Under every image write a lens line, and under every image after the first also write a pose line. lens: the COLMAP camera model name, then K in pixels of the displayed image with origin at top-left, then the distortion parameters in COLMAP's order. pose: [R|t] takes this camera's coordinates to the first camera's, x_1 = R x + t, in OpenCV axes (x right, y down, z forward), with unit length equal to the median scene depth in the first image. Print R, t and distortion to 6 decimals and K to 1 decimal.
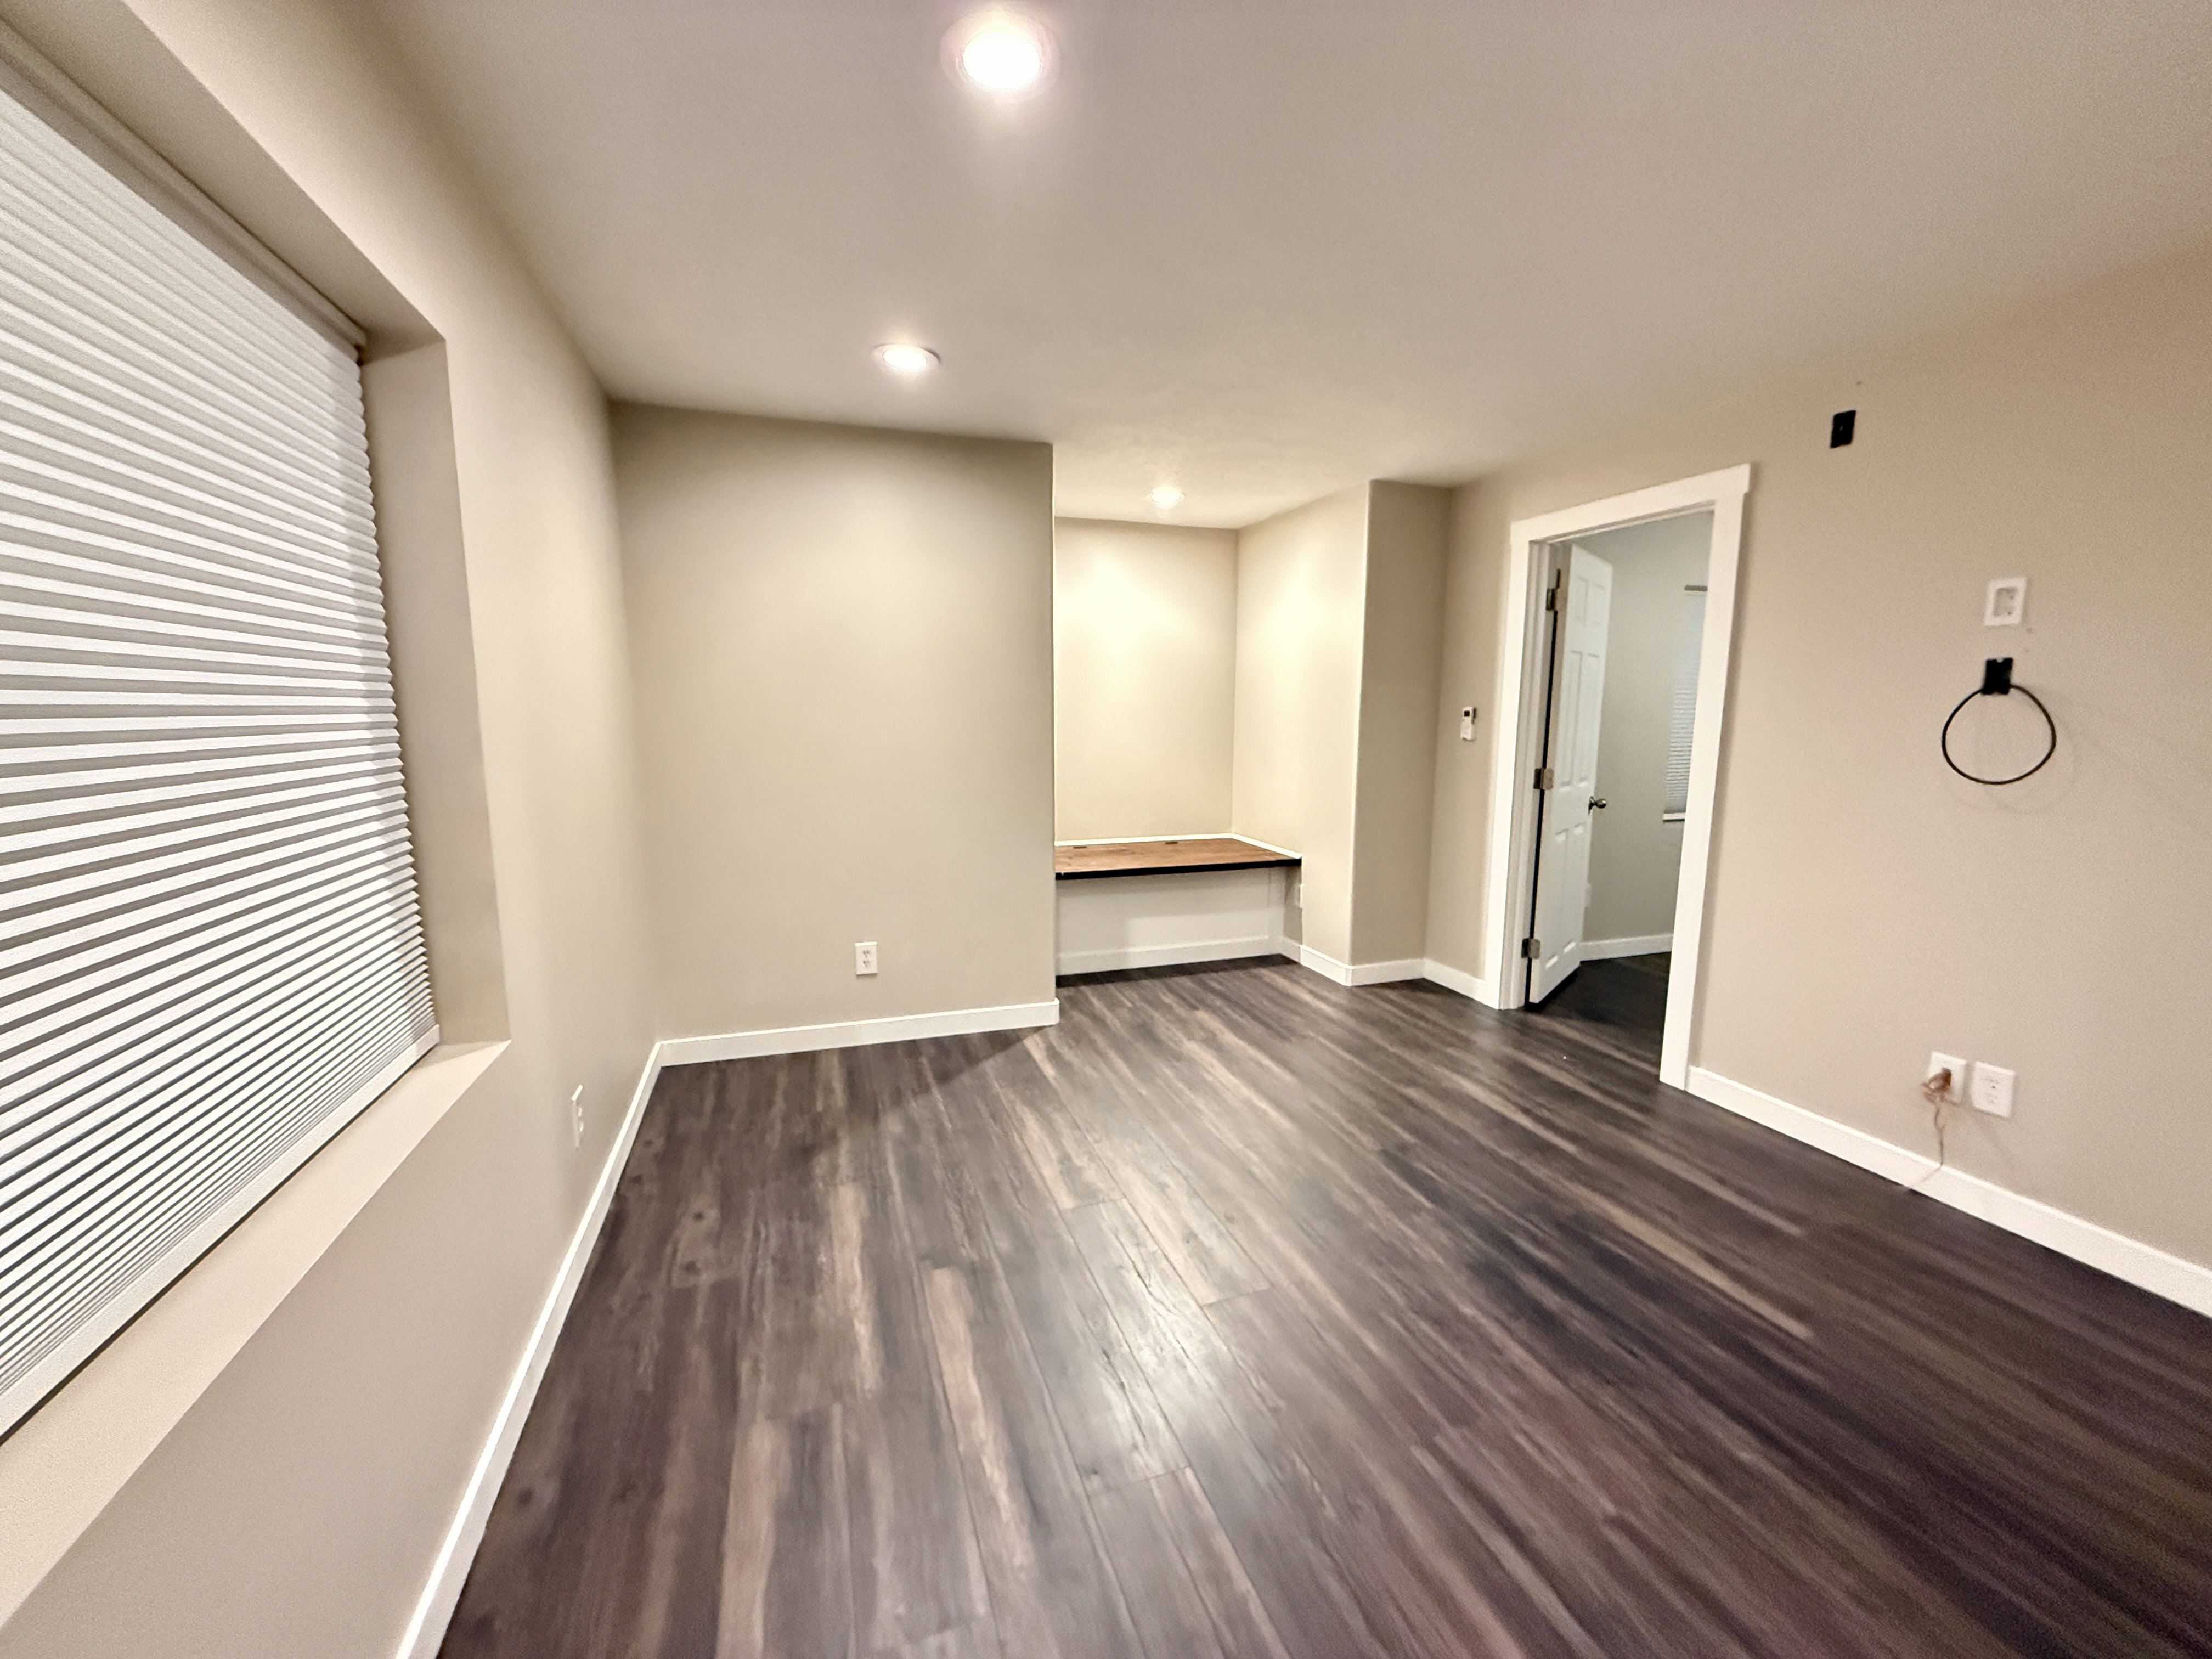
lens RADIAL K [[878.7, 0, 1092.2], [0, 878.7, 829.8], [0, 0, 1]] dist [0.001231, 0.000272]
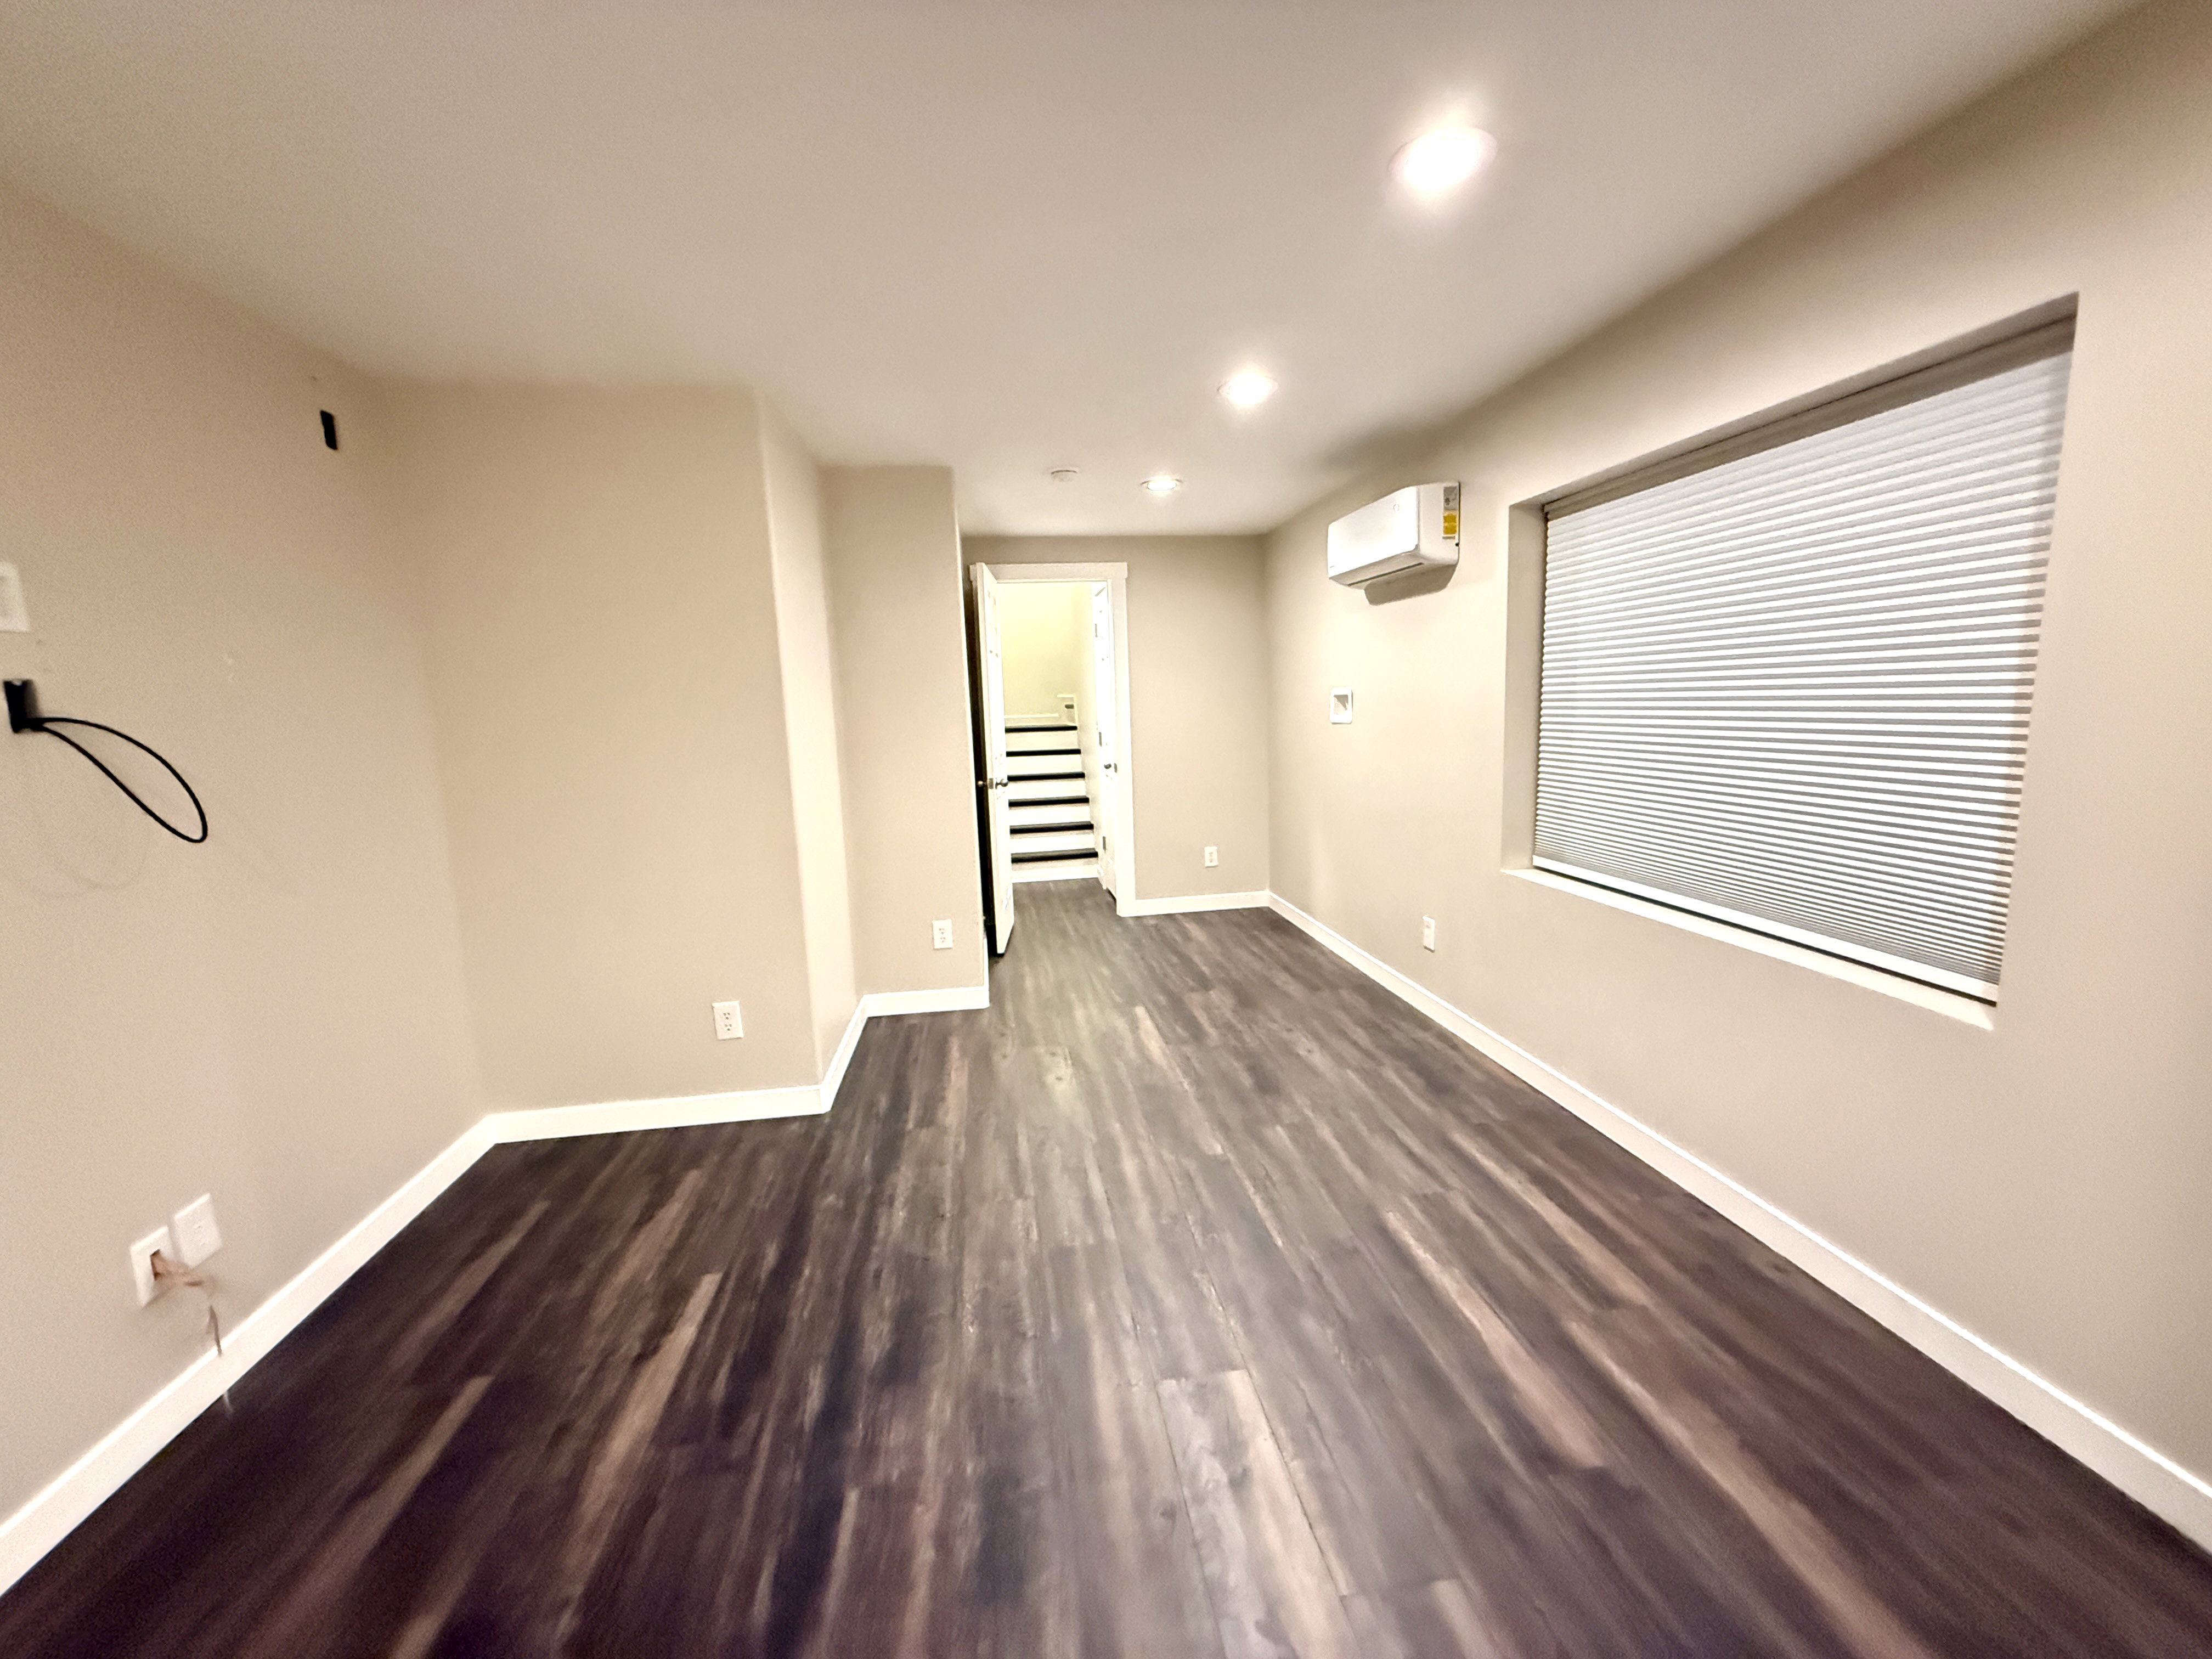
lens RADIAL K [[878.7, 0, 1092.2], [0, 878.7, 829.8], [0, 0, 1]] dist [0.001231, 0.000272]
pose [[-0.981074, 0.005988, 0.193539, 0.099767], [0.061640, 0.957182, 0.282848, -0.255270], [-0.183558, 0.289425, -0.939436, 1.721030]]
